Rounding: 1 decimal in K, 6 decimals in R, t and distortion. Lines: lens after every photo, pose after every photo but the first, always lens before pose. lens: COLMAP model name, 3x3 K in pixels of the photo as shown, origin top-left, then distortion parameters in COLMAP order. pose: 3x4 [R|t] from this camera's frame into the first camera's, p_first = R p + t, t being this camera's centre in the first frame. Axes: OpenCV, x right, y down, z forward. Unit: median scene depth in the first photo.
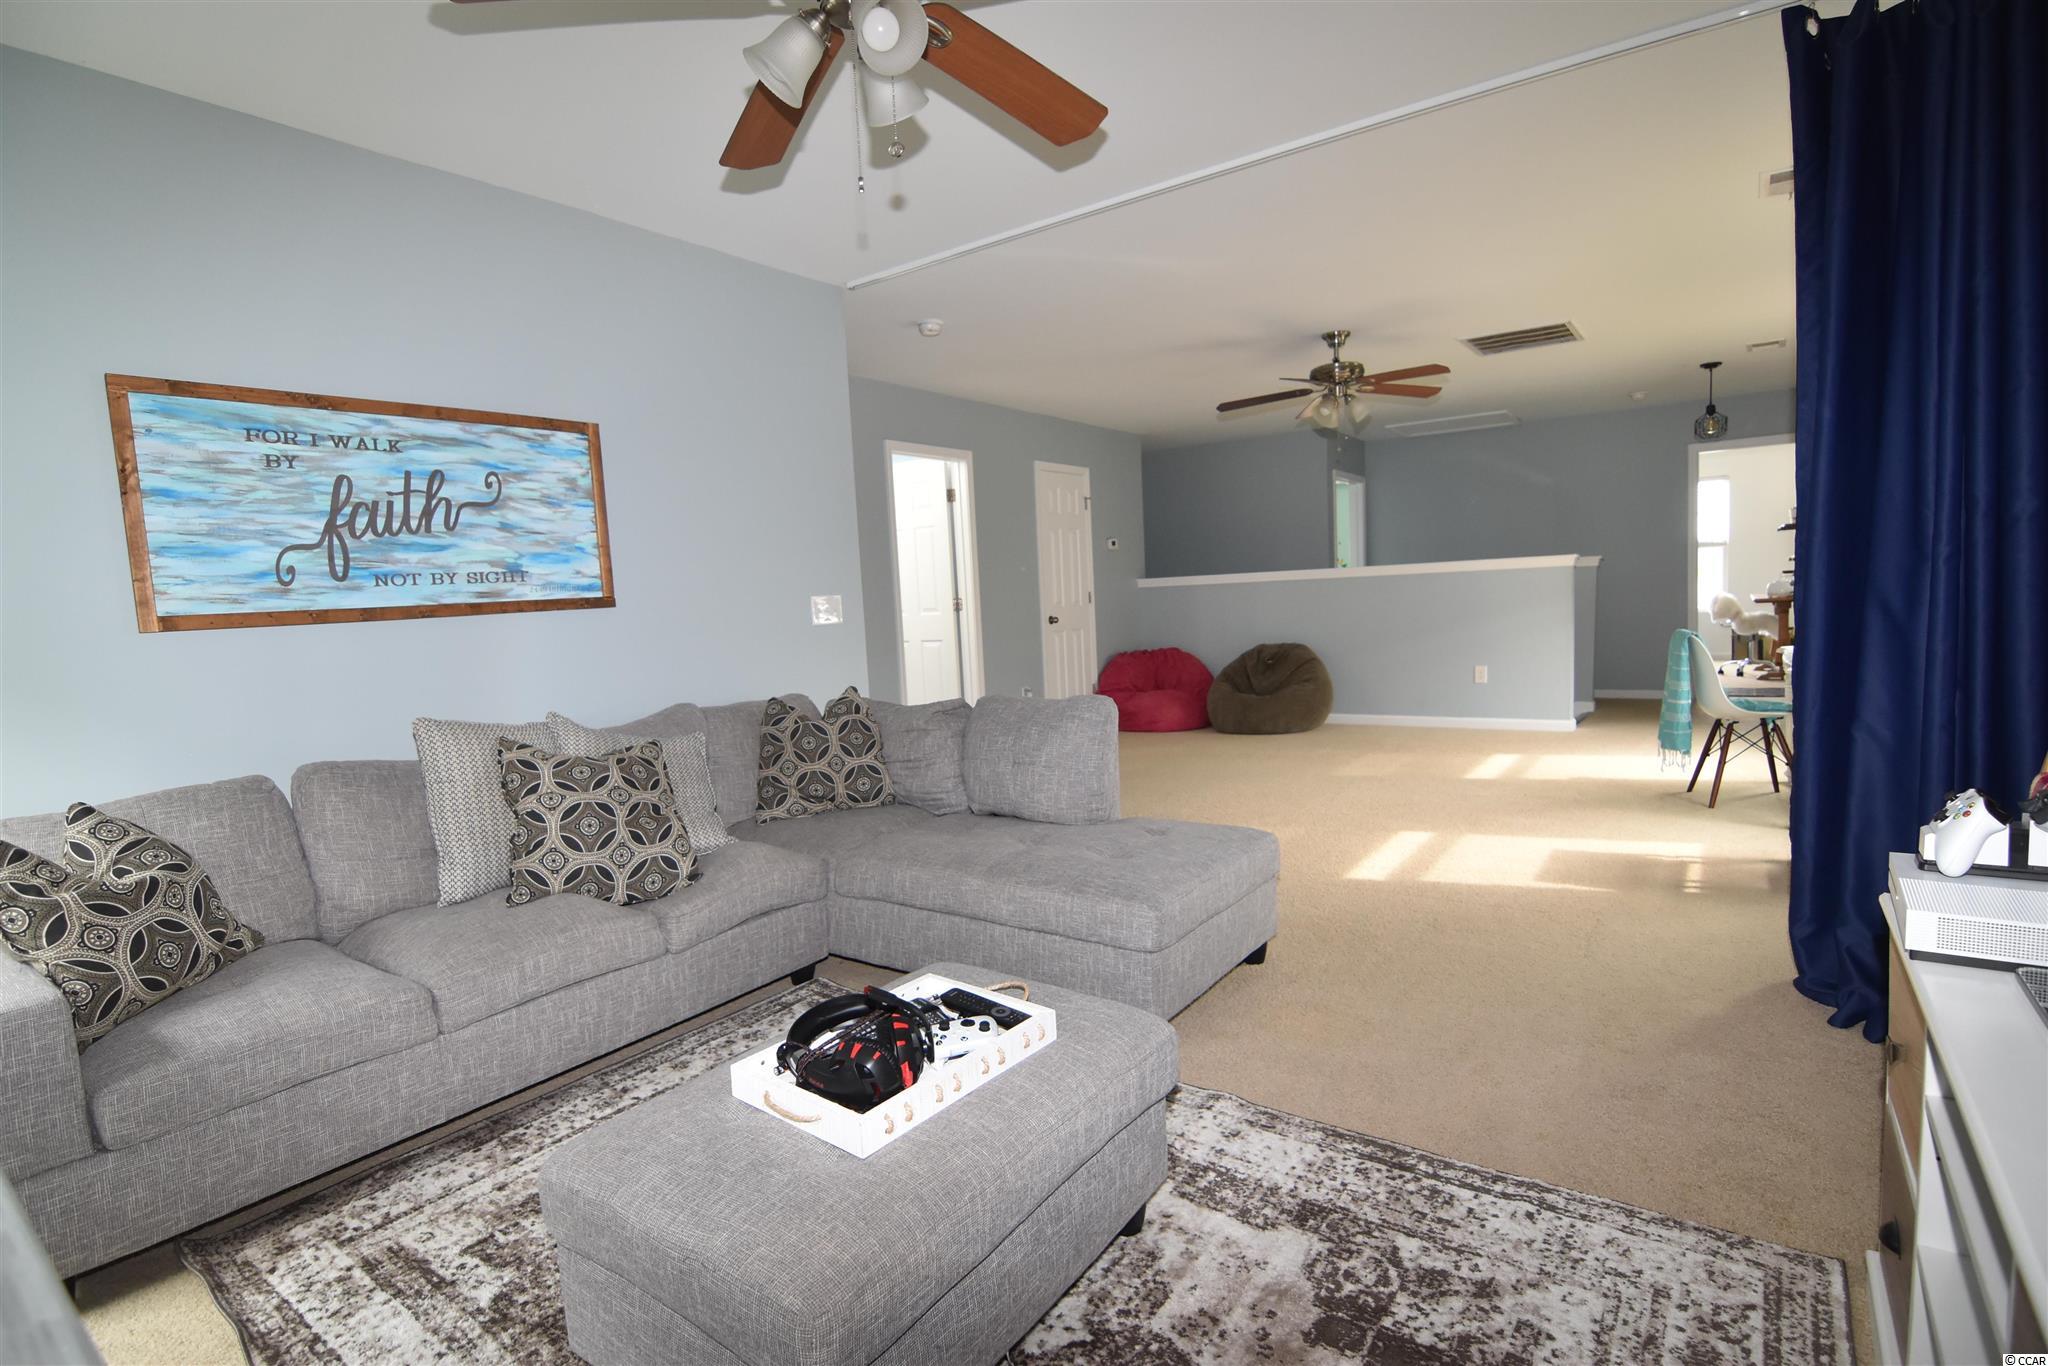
lens RADIAL K [[989.3, 0, 1022.2], [0, 989.3, 685.5], [0, 0, 1]] dist [-0.009240, -0.009768]
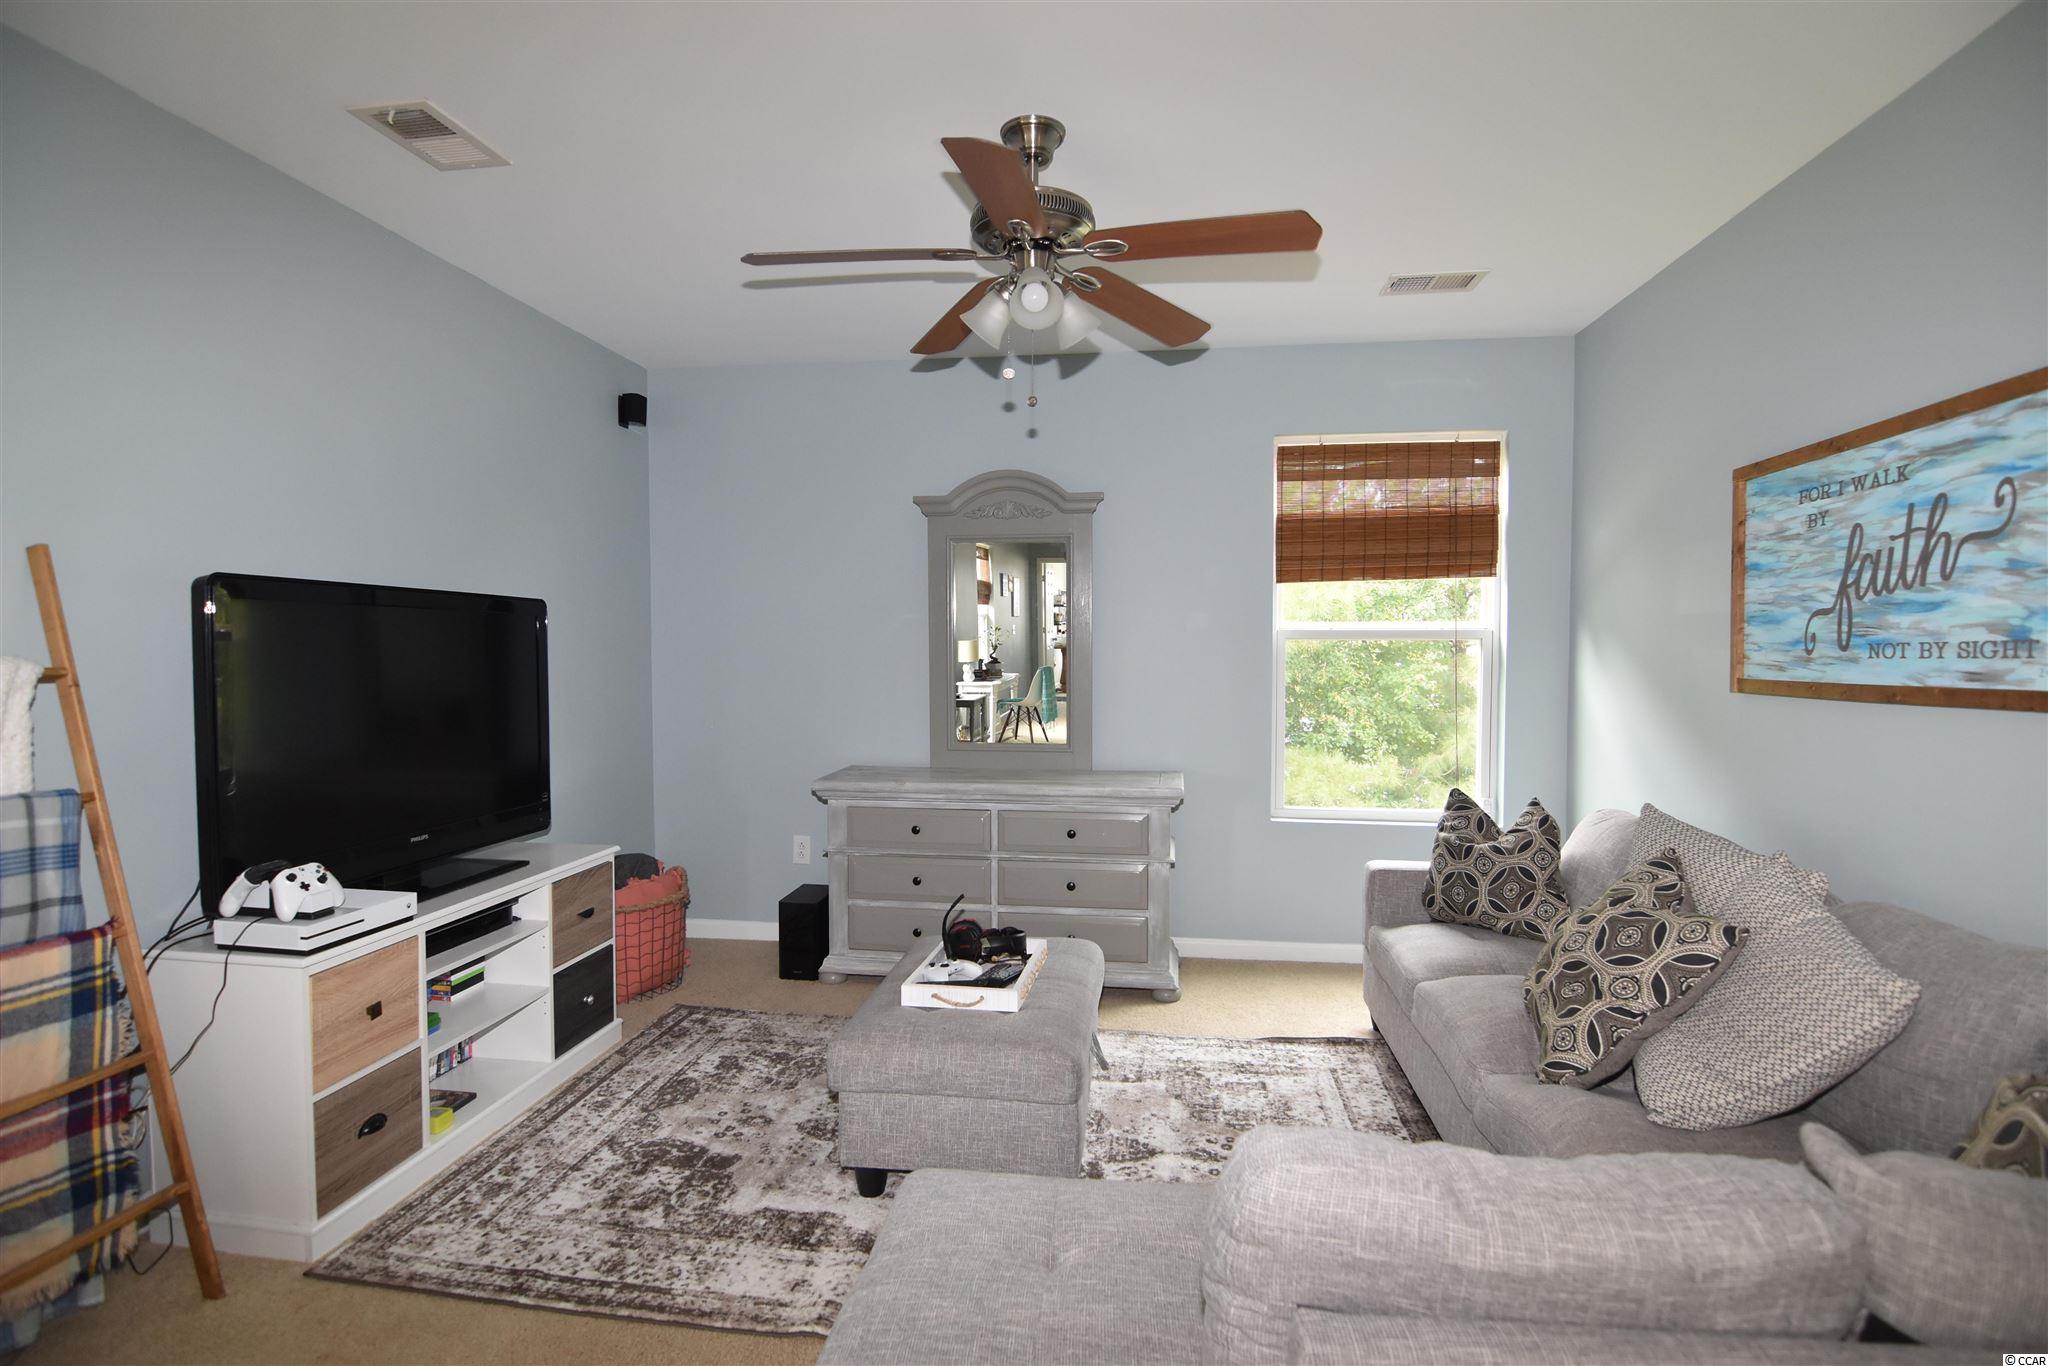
lens RADIAL K [[989.3, 0, 1022.2], [0, 989.3, 685.5], [0, 0, 1]] dist [-0.009240, -0.009768]
pose [[-0.880592, 0.066491, -0.469187, 0.324983], [-0.000328, 0.990022, 0.140916, -0.195049], [0.473875, 0.124243, -0.871783, 1.402471]]
